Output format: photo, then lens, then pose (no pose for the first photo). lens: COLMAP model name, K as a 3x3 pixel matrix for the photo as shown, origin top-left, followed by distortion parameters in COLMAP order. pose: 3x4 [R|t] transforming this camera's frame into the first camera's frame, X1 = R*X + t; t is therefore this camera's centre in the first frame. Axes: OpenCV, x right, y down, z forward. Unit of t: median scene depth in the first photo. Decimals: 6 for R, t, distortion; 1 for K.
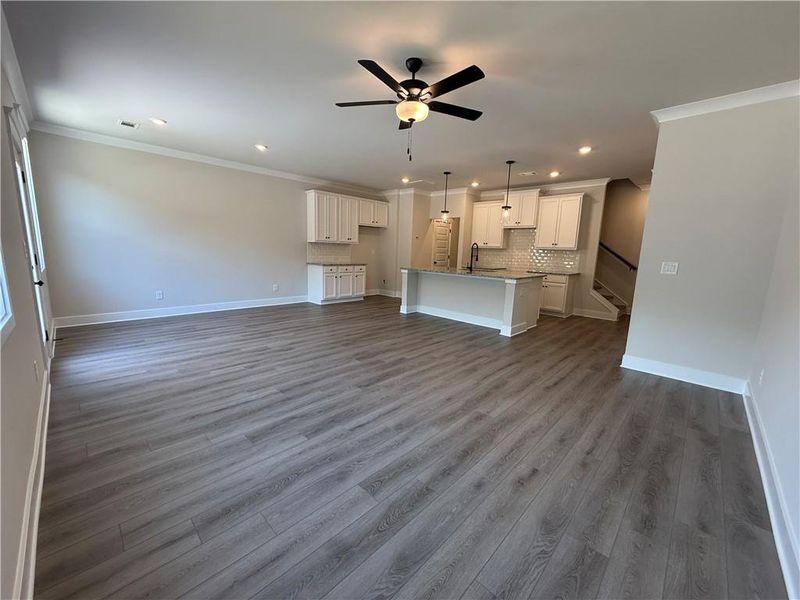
lens RADIAL K [[319.8, 0, 397.8], [0, 319.8, 299.3], [0, 0, 1]] dist [-0.001188, -0.000280]
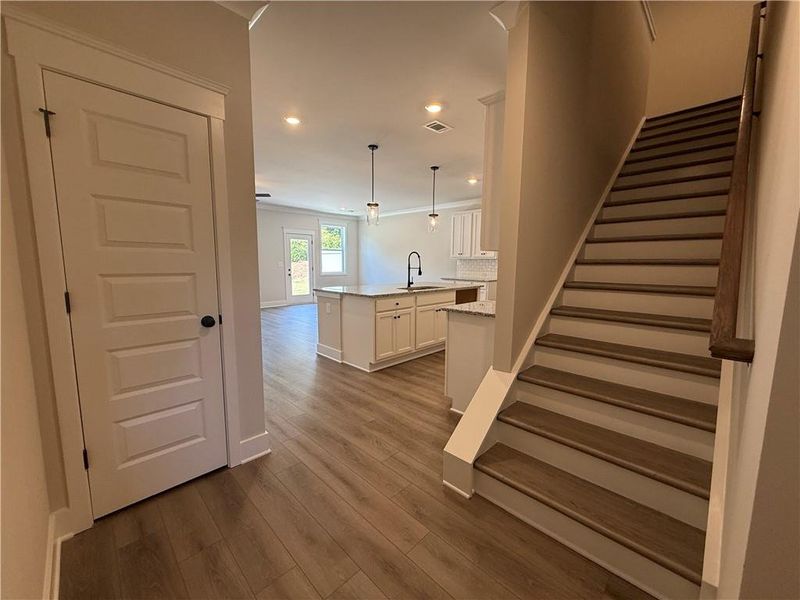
lens RADIAL K [[319.8, 0, 397.8], [0, 319.8, 299.3], [0, 0, 1]] dist [-0.001188, -0.000280]
pose [[-0.006471, 0.084742, -0.996382, 0.977441], [-0.161569, 0.983222, 0.084672, -0.116304], [0.986840, 0.161533, 0.007330, 0.934024]]
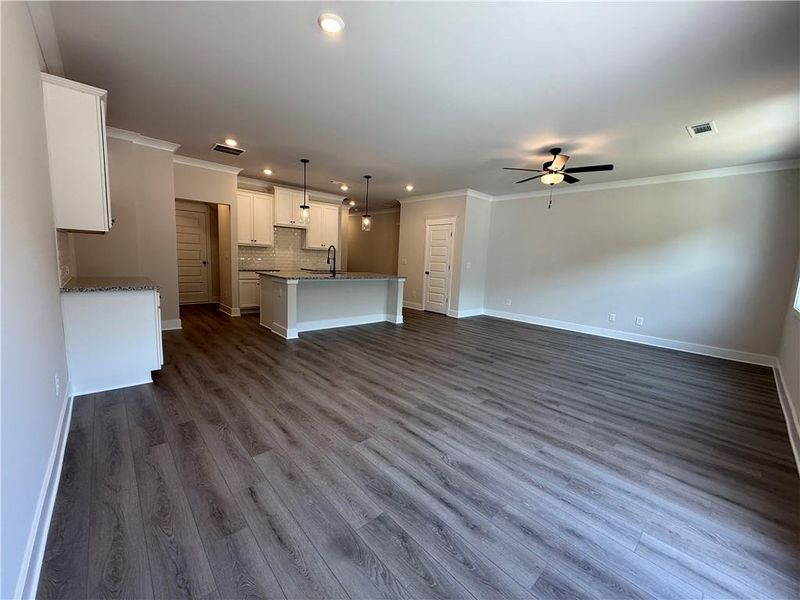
lens RADIAL K [[319.8, 0, 397.8], [0, 319.8, 299.3], [0, 0, 1]] dist [-0.001188, -0.000280]
pose [[0.058026, -0.159640, 0.985468, -0.703363], [0.112016, 0.981939, 0.152473, -0.135408], [-0.992011, 0.101540, 0.074861, 0.716276]]
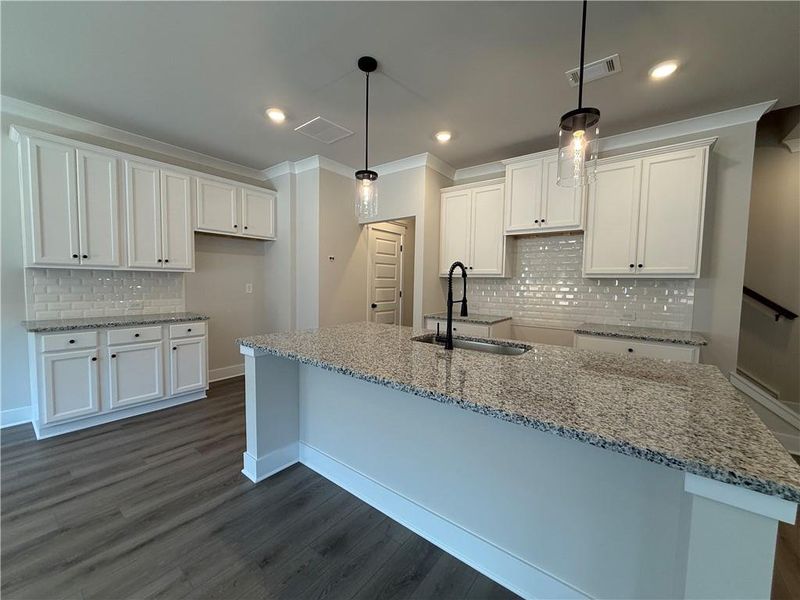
lens RADIAL K [[319.8, 0, 397.8], [0, 319.8, 299.3], [0, 0, 1]] dist [-0.001188, -0.000280]
pose [[0.993777, -0.021563, 0.109282, 0.140122], [0.031798, 0.995177, -0.092795, -0.106094], [-0.106754, 0.095692, 0.989670, 0.664149]]
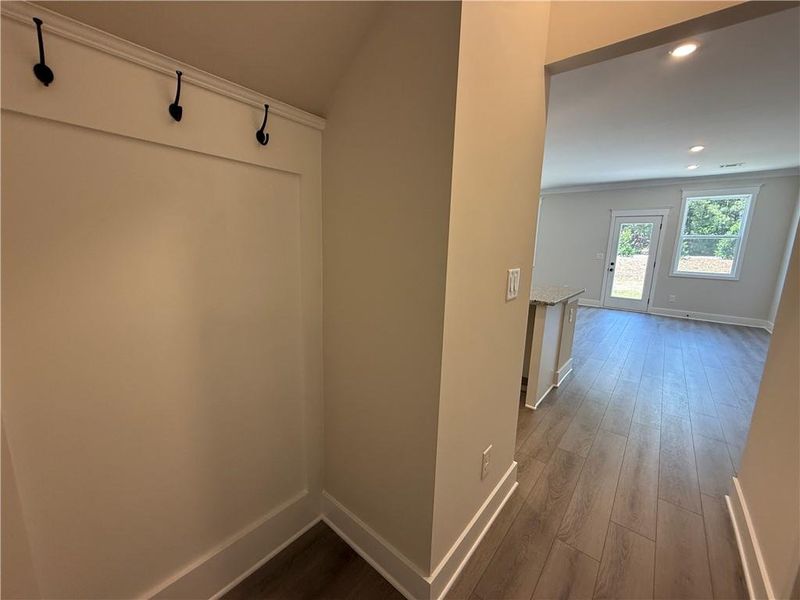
lens RADIAL K [[319.8, 0, 397.8], [0, 319.8, 299.3], [0, 0, 1]] dist [-0.001188, -0.000280]
pose [[-0.995170, -0.047161, -0.086099, 0.363208], [-0.072300, 0.945384, 0.317840, -0.236184], [0.066407, 0.322530, -0.944227, 1.526939]]
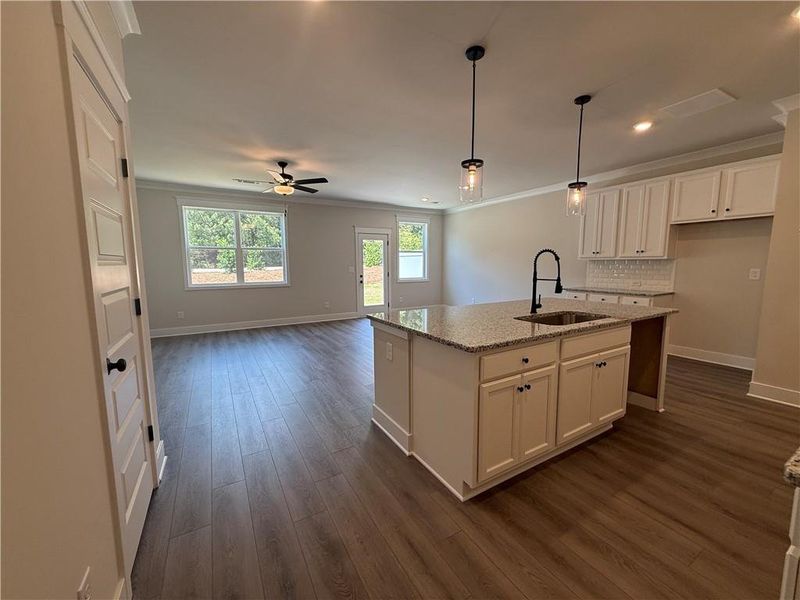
lens RADIAL K [[319.8, 0, 397.8], [0, 319.8, 299.3], [0, 0, 1]] dist [-0.001188, -0.000280]
pose [[-0.262749, 0.076482, -0.961828, 0.671576], [-0.151381, 0.981240, 0.119379, -0.126309], [0.952915, 0.176969, -0.246242, 0.890844]]
